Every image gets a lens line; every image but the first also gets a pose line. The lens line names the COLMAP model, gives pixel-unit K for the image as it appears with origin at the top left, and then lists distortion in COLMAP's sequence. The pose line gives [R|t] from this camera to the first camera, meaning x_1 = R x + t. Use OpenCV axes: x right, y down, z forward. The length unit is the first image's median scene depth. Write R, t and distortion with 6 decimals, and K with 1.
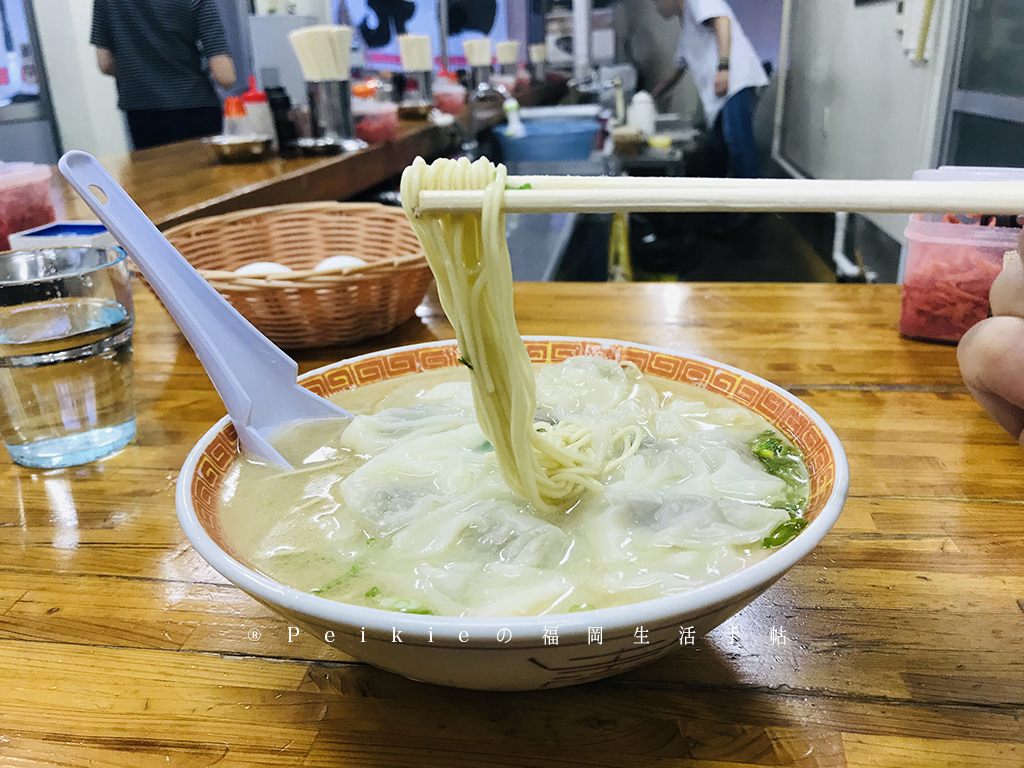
lens RADIAL K [[873.0, 0, 523.4], [0, 873.0, 384.9], [0, 0, 1]] dist [0.059679, -0.071534]
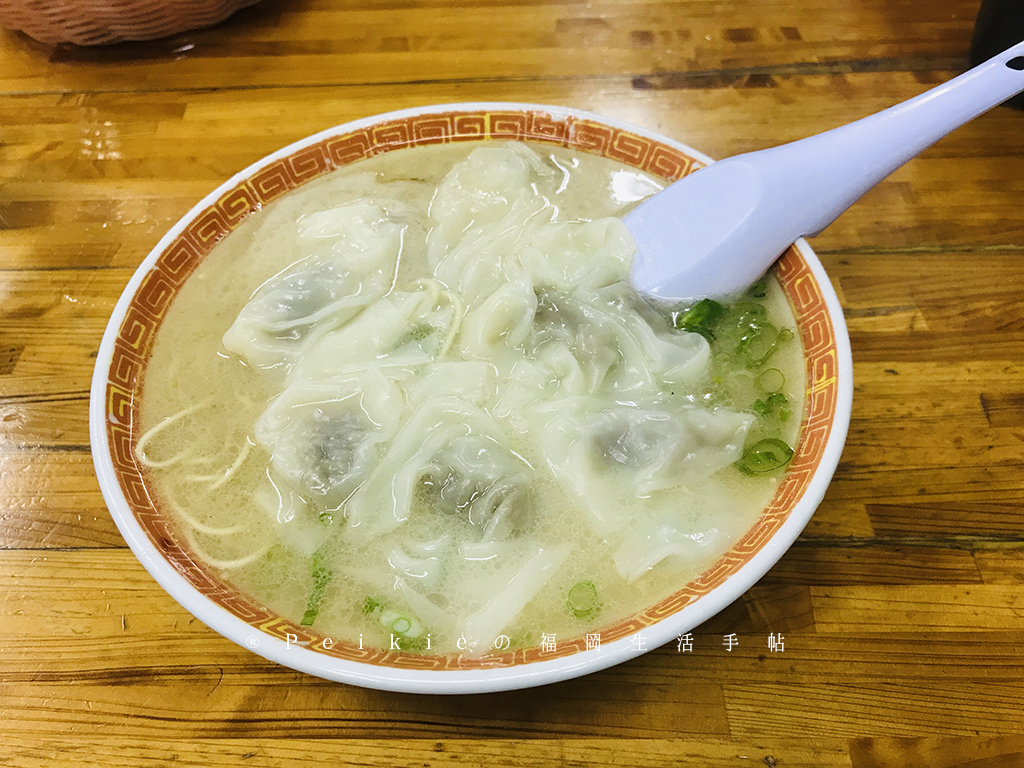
lens RADIAL K [[873.0, 0, 516.8], [0, 873.0, 386.3], [0, 0, 1]] dist [0.059679, -0.071534]
pose [[0.991965, -0.101321, 0.075761, -0.032063], [0.048526, 0.857752, 0.511769, -0.265646], [-0.116837, -0.503980, 0.855776, 0.186905]]
